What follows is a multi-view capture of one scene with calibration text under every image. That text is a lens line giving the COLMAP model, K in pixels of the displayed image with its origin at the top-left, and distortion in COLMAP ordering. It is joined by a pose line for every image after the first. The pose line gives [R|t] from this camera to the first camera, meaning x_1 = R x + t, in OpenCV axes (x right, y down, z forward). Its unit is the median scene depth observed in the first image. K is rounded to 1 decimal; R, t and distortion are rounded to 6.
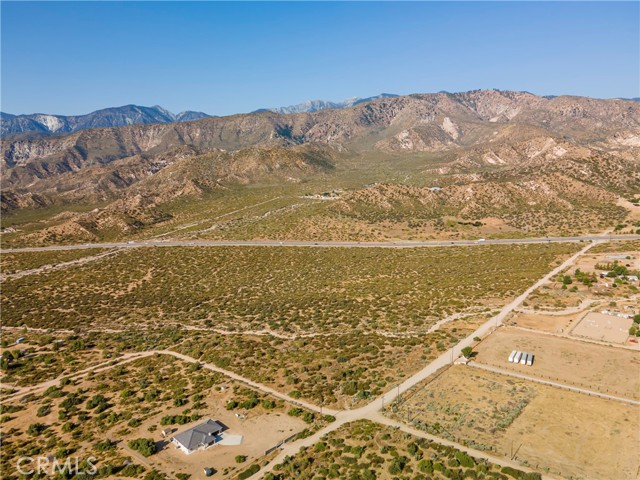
lens RADIAL K [[466.3, 0, 320.0], [0, 466.3, 240.0], [0, 0, 1]] dist [0.018441, 0.045147]
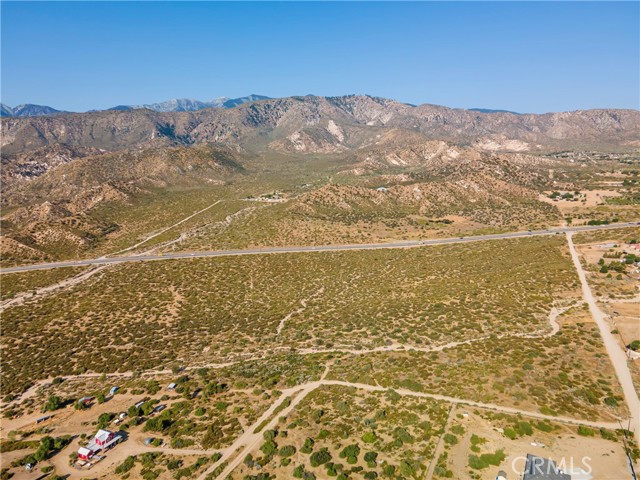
lens RADIAL K [[466.3, 0, 320.0], [0, 466.3, 240.0], [0, 0, 1]] dist [0.018441, 0.045147]
pose [[0.959494, -0.047480, 0.277698, -0.105185], [0.048270, 0.998826, 0.003992, -0.004911], [-0.277562, 0.009574, 0.960660, 0.032177]]
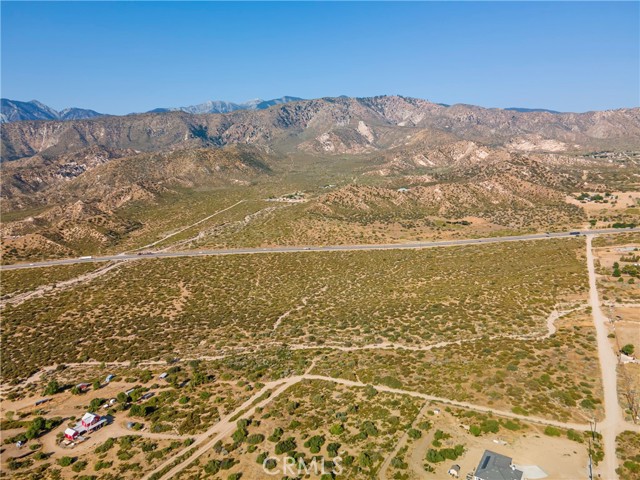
lens RADIAL K [[466.3, 0, 320.0], [0, 466.3, 240.0], [0, 0, 1]] dist [0.018441, 0.045147]
pose [[0.976938, -0.035668, 0.210524, -0.090265], [0.036659, 0.999327, -0.000806, -0.003336], [-0.210354, 0.008505, 0.977588, 0.023824]]
